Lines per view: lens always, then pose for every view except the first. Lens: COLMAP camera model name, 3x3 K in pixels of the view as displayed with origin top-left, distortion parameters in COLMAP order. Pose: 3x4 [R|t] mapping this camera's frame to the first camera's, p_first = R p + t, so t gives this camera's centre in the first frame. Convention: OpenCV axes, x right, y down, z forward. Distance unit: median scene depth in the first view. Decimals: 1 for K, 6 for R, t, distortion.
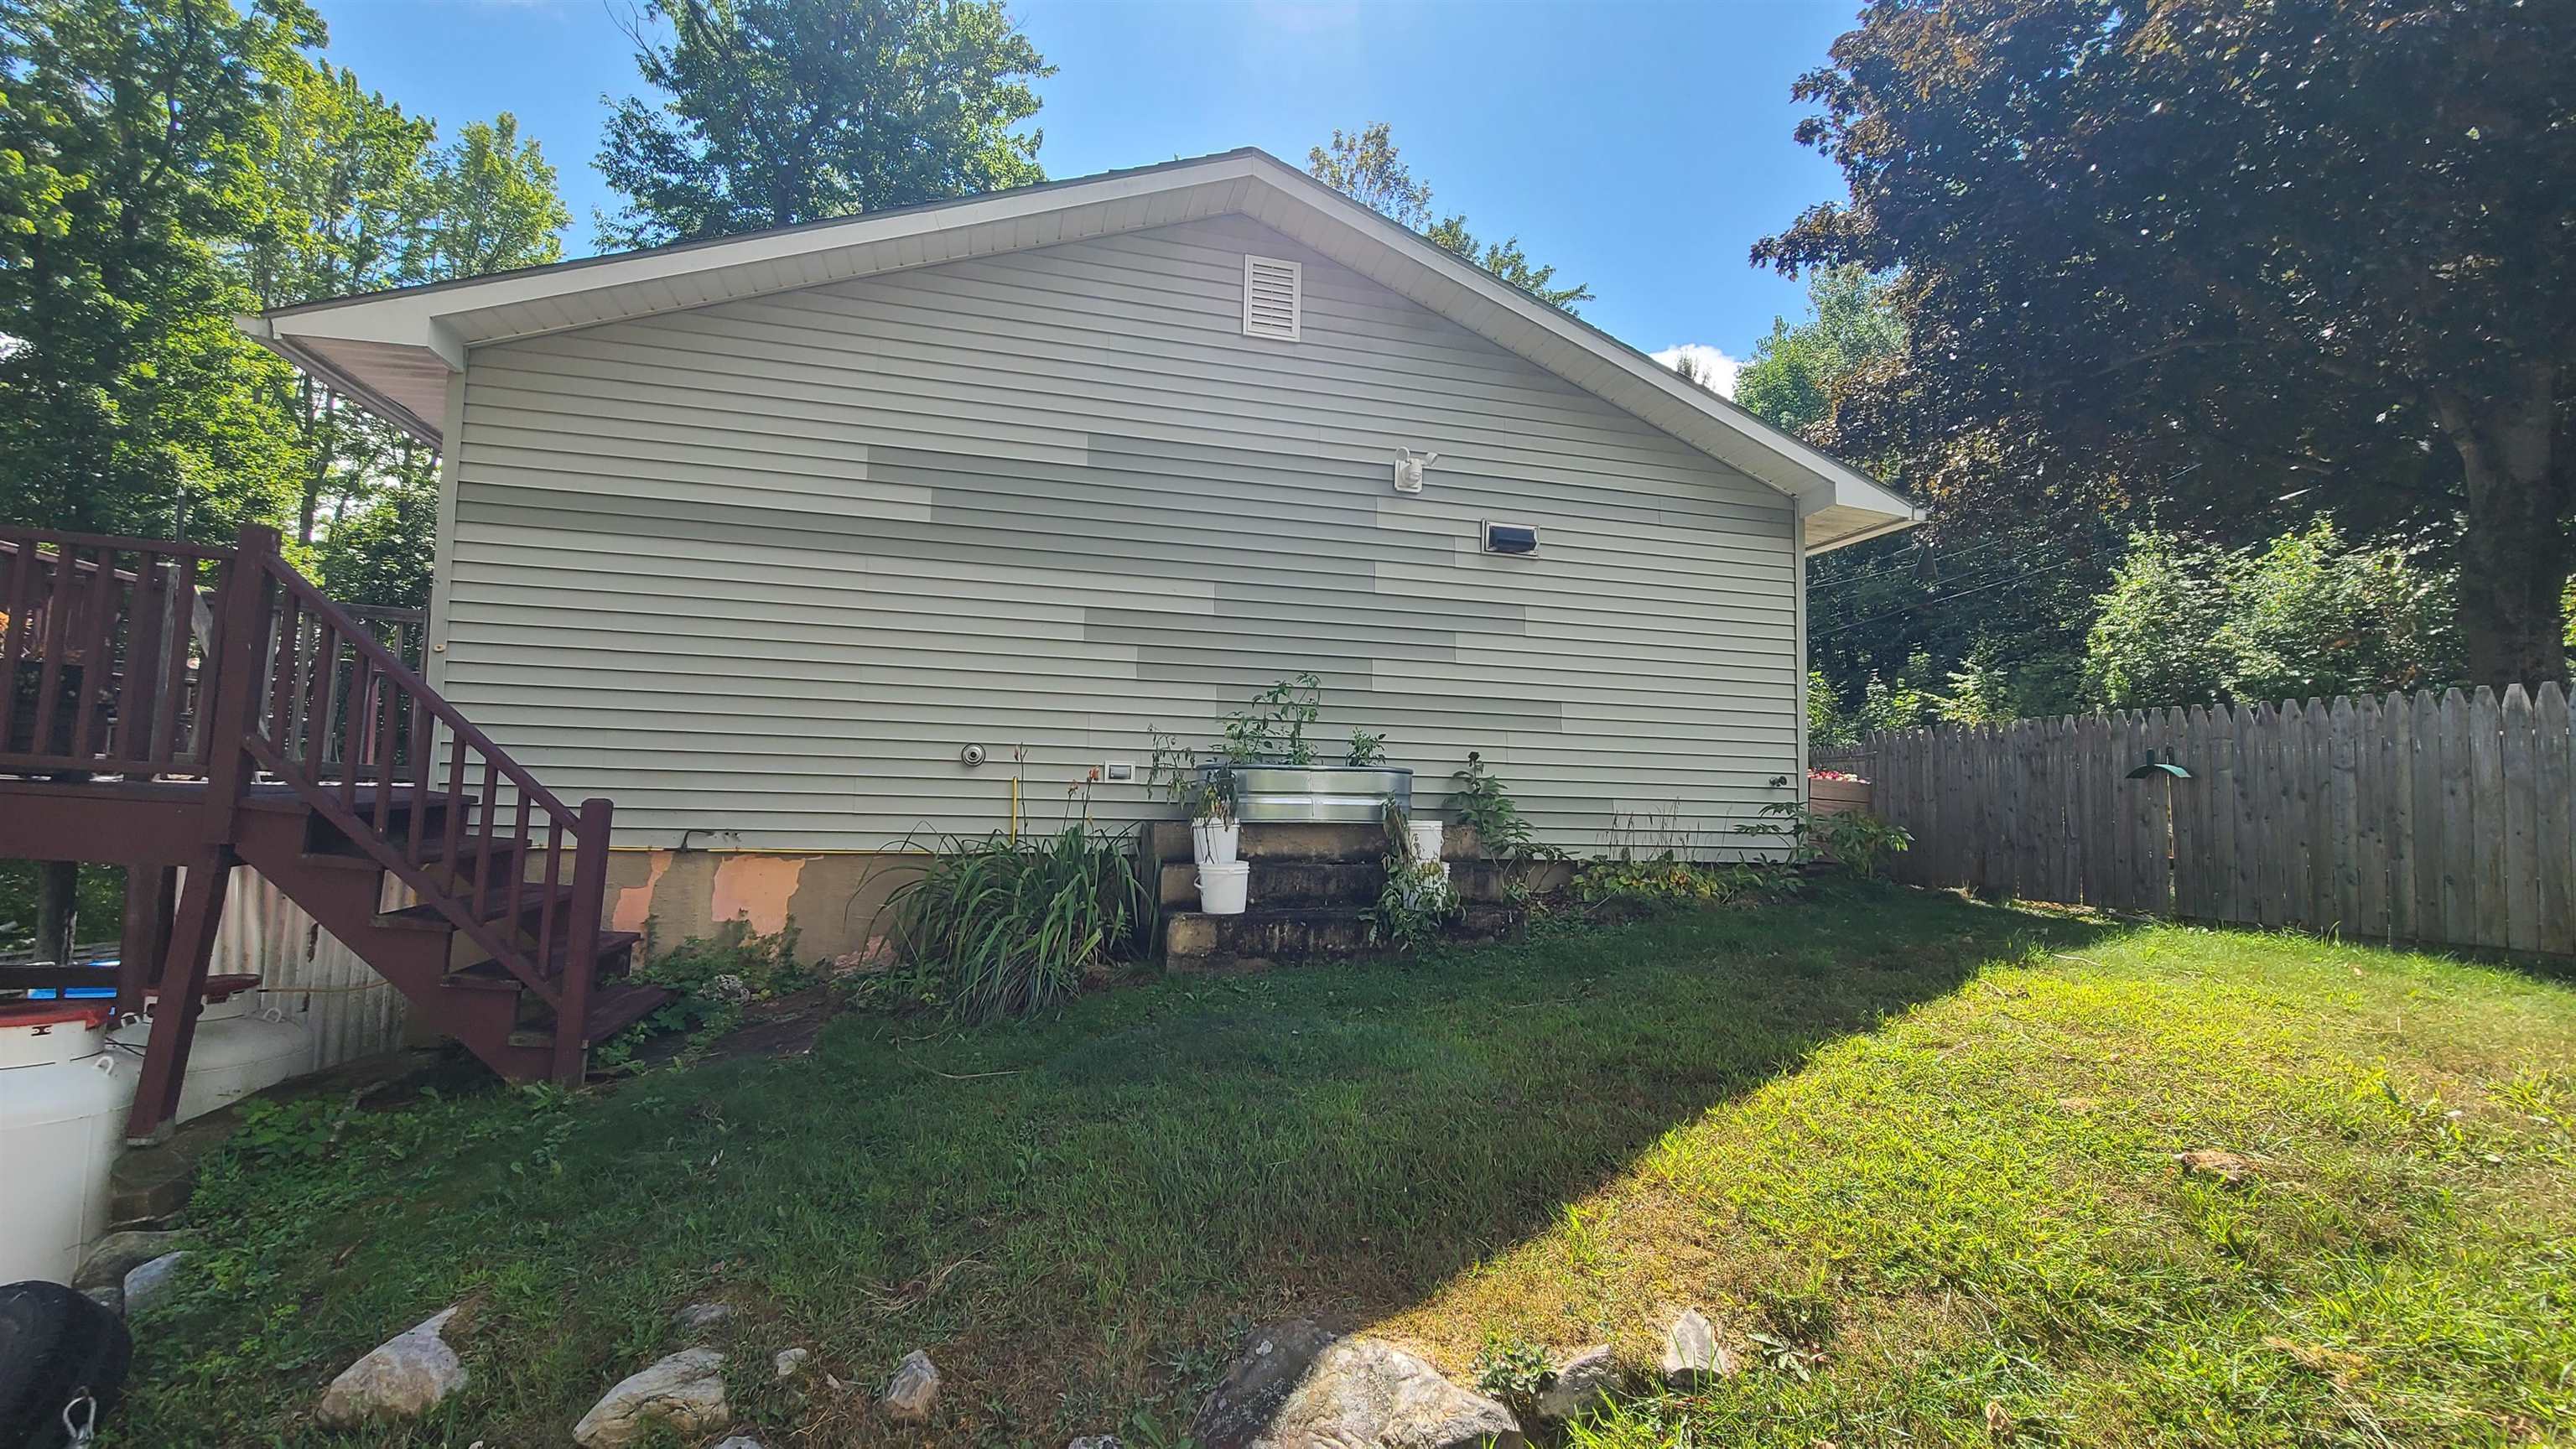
lens RADIAL K [[1039.8, 0, 1292.3], [0, 1039.8, 732.8], [0, 0, 1]] dist [-0.002855, -0.000338]
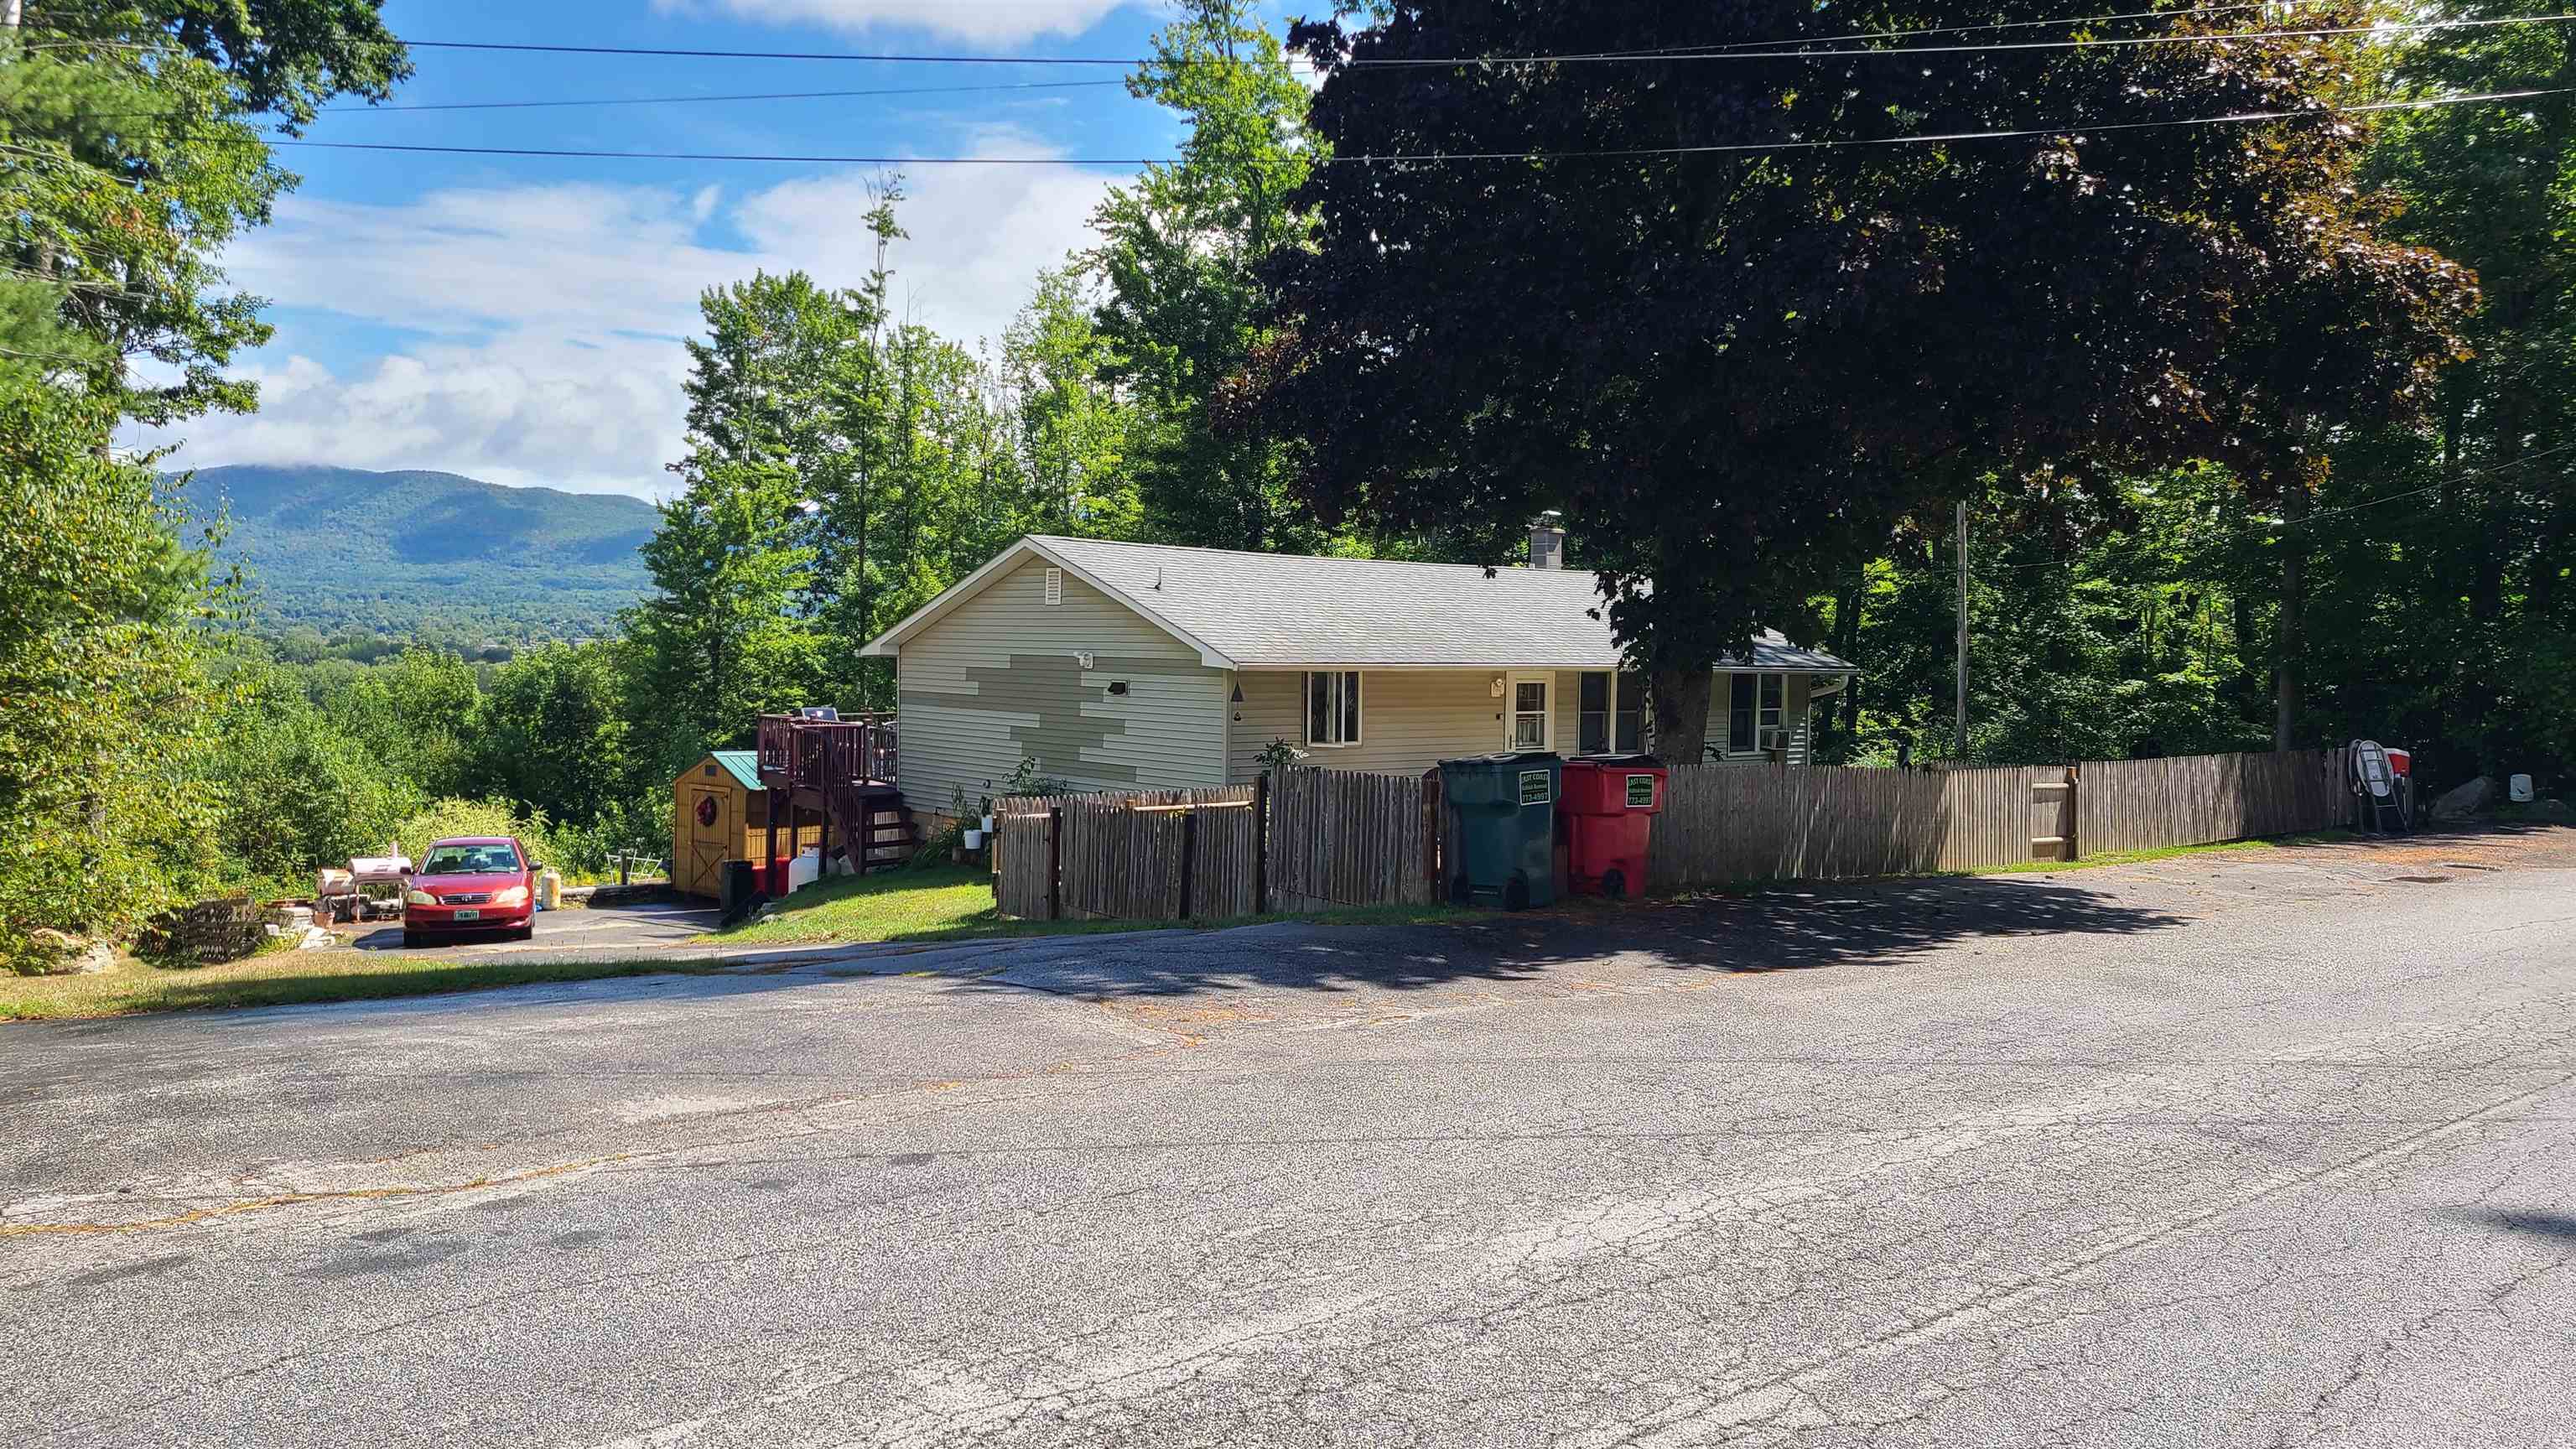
lens RADIAL K [[1879.7, 0, 1257.5], [0, 1879.7, 688.7], [0, 0, 1]] dist [0.047989, -0.001348]
pose [[0.439087, 0.007059, -0.898417, 3.832315], [0.059885, 0.997515, 0.037106, -0.318495], [0.896447, -0.070094, 0.437573, -0.406060]]
